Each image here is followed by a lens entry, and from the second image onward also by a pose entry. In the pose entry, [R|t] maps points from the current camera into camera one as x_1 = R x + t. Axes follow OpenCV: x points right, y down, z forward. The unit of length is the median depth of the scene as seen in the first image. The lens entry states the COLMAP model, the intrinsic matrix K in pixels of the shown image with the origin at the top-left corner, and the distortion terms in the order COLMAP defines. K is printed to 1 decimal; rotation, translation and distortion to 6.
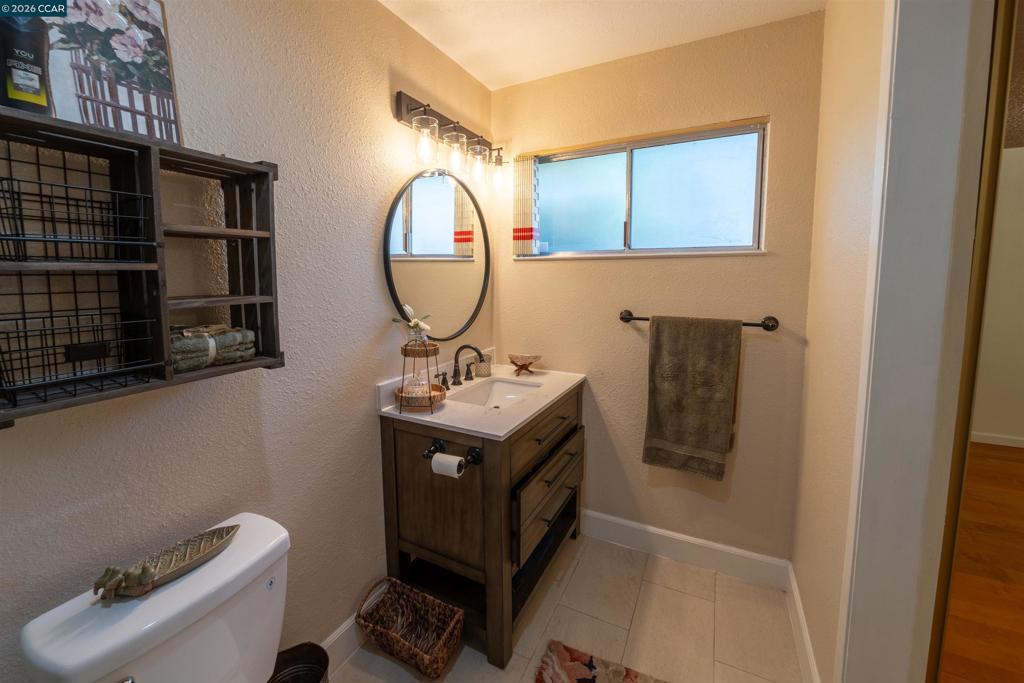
lens RADIAL K [[404.7, 0, 511.3], [0, 404.7, 312.9], [0, 0, 1]] dist [-0.002892, -0.000112]
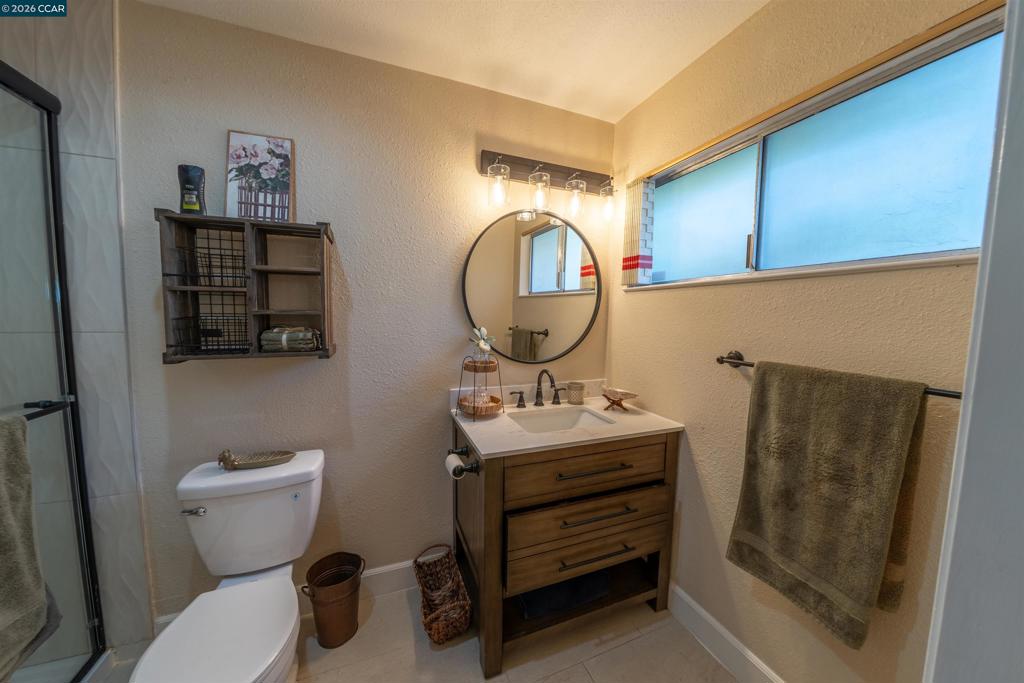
lens RADIAL K [[336.7, 0, 512.0], [0, 336.7, 341.5], [0, 0, 1]] dist [-0.011565, 0.000002]
pose [[0.753378, 0.068705, -0.653989, 0.424970], [-0.079992, 0.996716, 0.012561, 0.000499], [0.652705, 0.042851, 0.756400, 0.286447]]
